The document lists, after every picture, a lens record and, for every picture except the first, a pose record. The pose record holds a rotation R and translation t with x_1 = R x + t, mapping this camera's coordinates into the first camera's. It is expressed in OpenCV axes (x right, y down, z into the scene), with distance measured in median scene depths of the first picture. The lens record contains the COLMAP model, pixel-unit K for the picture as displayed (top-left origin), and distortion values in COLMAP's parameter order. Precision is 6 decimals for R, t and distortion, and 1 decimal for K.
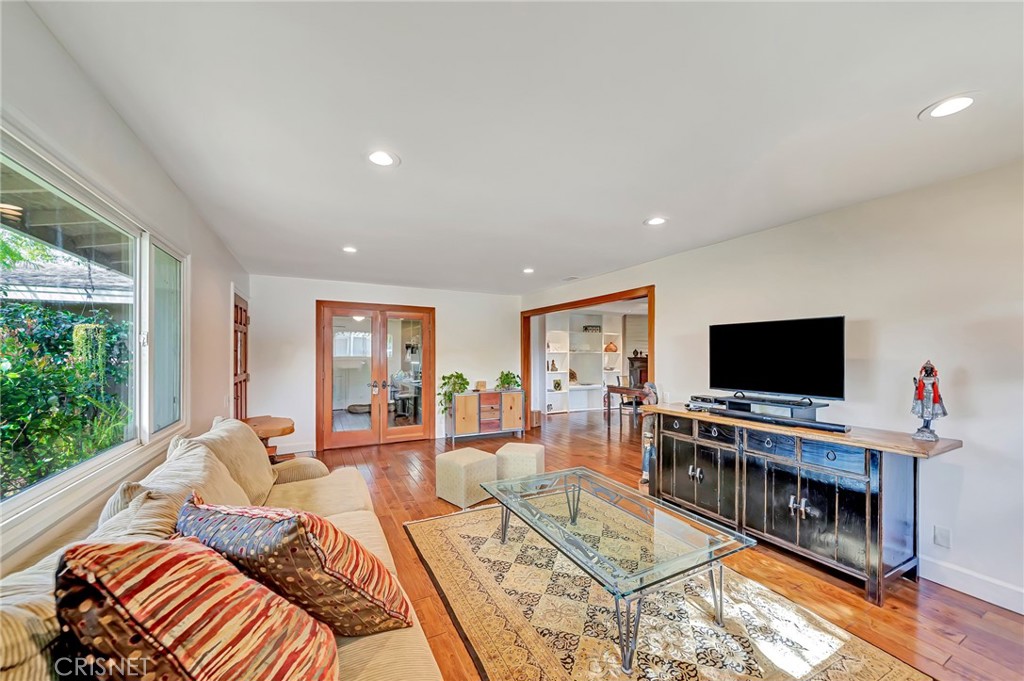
lens RADIAL K [[370.1, 0, 527.2], [0, 370.1, 356.1], [0, 0, 1]] dist [-0.007238, 0.000039]
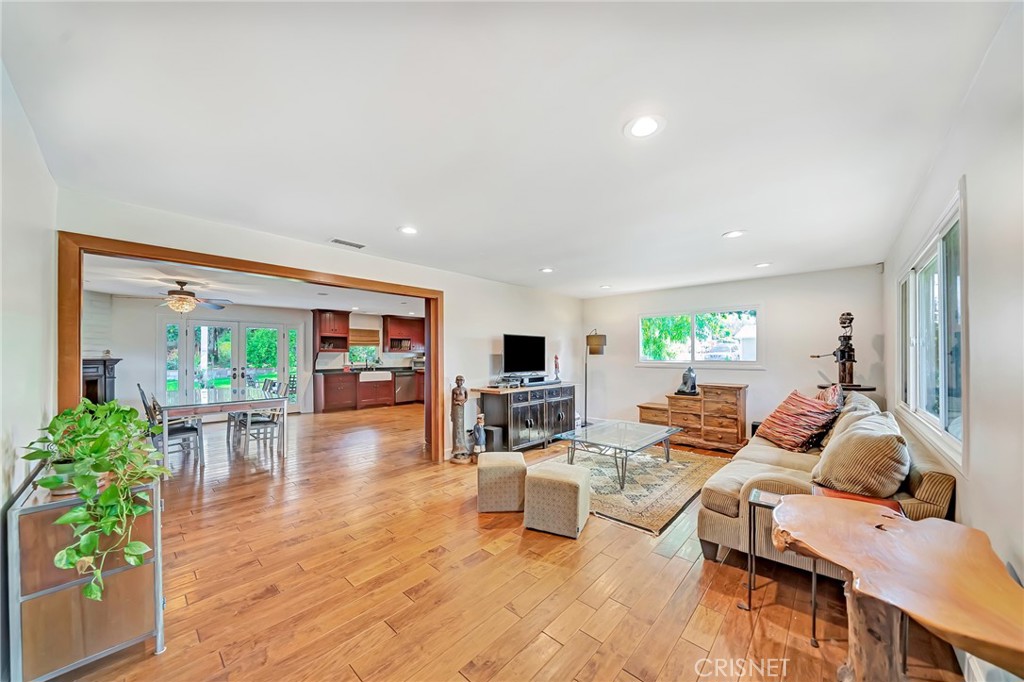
lens RADIAL K [[352.4, 0, 491.0], [0, 352.4, 356.0], [0, 0, 1]] dist [-0.001292, 0.000009]
pose [[-0.271933, -0.003502, 0.962310, -1.056981], [0.002151, 0.999989, 0.004247, 0.005583], [-0.962314, 0.003225, -0.271923, 1.629165]]
